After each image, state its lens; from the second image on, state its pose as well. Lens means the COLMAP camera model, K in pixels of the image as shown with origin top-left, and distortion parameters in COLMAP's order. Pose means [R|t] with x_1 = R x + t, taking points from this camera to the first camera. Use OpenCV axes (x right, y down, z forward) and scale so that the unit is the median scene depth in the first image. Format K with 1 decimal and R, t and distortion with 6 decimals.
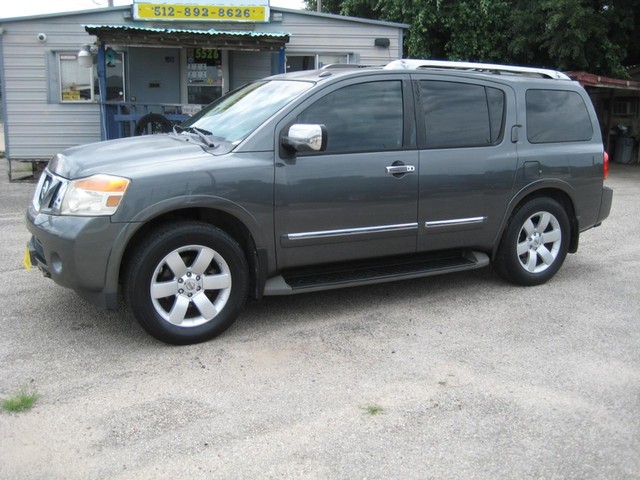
lens RADIAL K [[665.0, 0, 319.7], [0, 665.0, 228.2], [0, 0, 1]] dist [-0.164659, 0.212879]
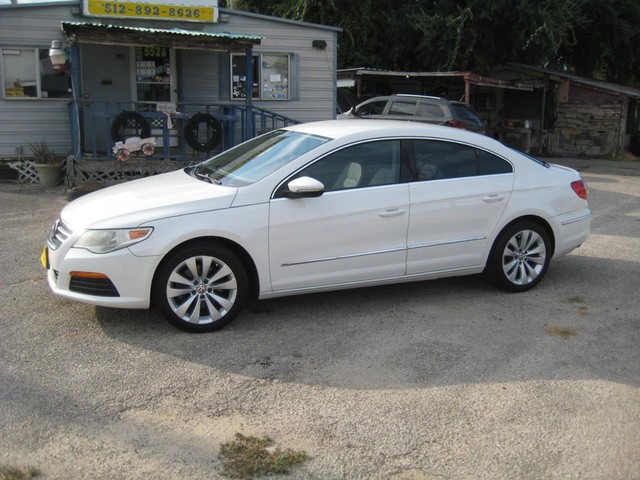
lens RADIAL K [[665.0, 0, 319.7], [0, 665.0, 228.2], [0, 0, 1]] dist [-0.164659, 0.212879]
pose [[0.962198, -0.048214, 0.268050, -0.217718], [0.046052, 0.998836, 0.014351, 0.004648], [-0.268430, -0.001465, 0.963298, -0.046158]]
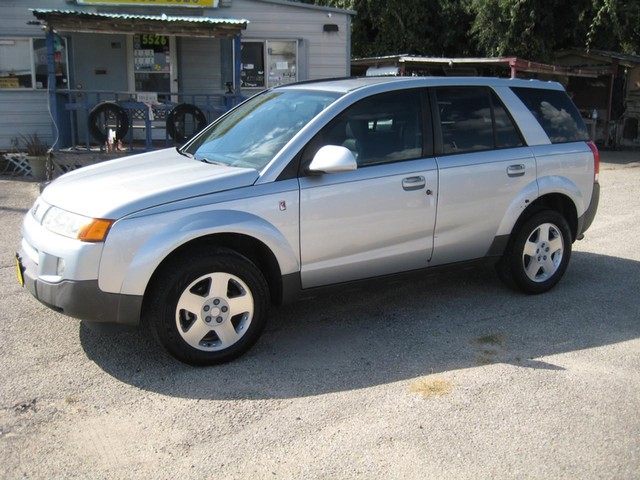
lens RADIAL K [[665.0, 0, 319.7], [0, 665.0, 228.2], [0, 0, 1]] dist [-0.164659, 0.212879]
pose [[0.990983, -0.030971, 0.130359, -0.064568], [0.027959, 0.999300, 0.024873, -0.002946], [-0.131038, -0.021004, 0.991155, -0.000232]]
